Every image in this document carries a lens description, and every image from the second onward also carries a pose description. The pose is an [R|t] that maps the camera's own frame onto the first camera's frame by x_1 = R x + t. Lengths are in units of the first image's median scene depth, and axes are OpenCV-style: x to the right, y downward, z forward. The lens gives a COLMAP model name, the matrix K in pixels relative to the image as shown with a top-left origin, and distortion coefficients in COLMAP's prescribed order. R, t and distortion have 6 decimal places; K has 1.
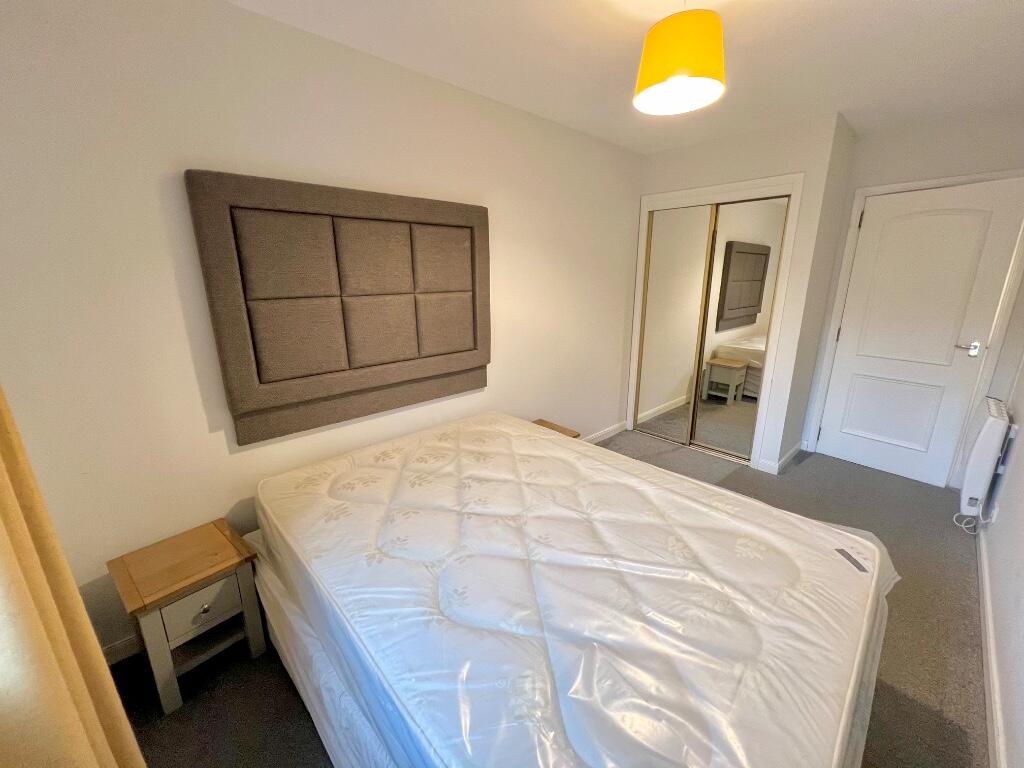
lens RADIAL K [[408.4, 0, 513.7], [0, 408.4, 380.4], [0, 0, 1]] dist [0.001390, 0.000040]
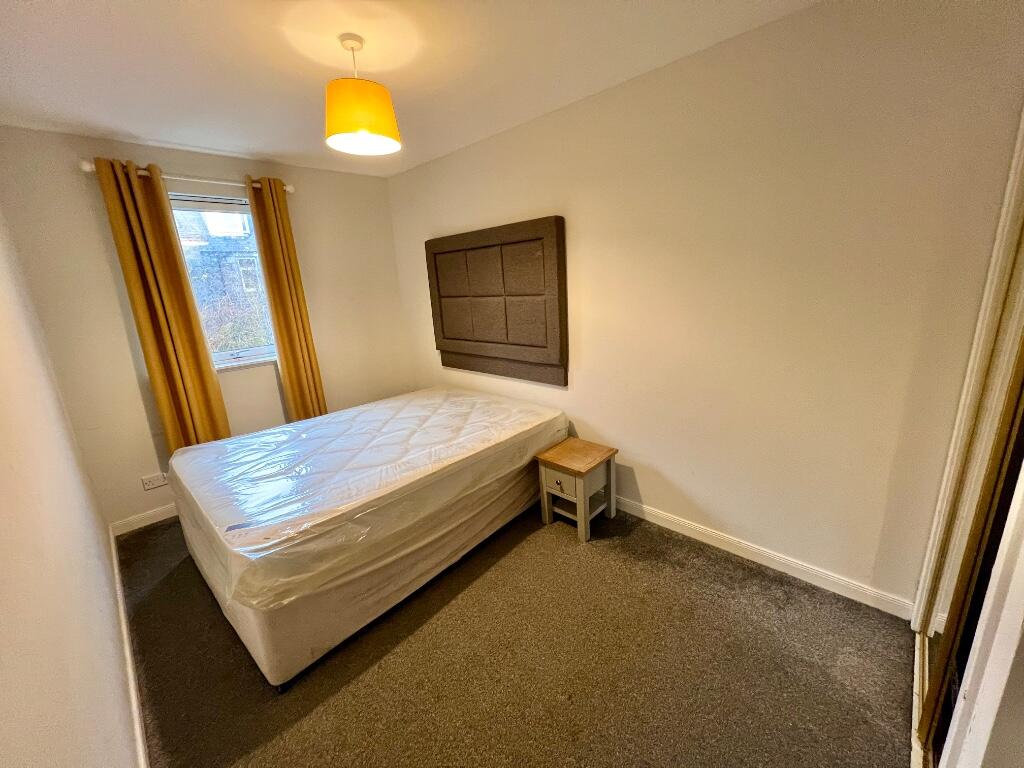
lens RADIAL K [[408.4, 0, 513.4], [0, 408.4, 385.7], [0, 0, 1]] dist [0.001390, 0.000040]
pose [[0.034536, 0.258269, -0.965455, 1.215788], [-0.191856, 0.949778, 0.247212, -0.285750], [0.980815, 0.176690, 0.082352, 1.022572]]
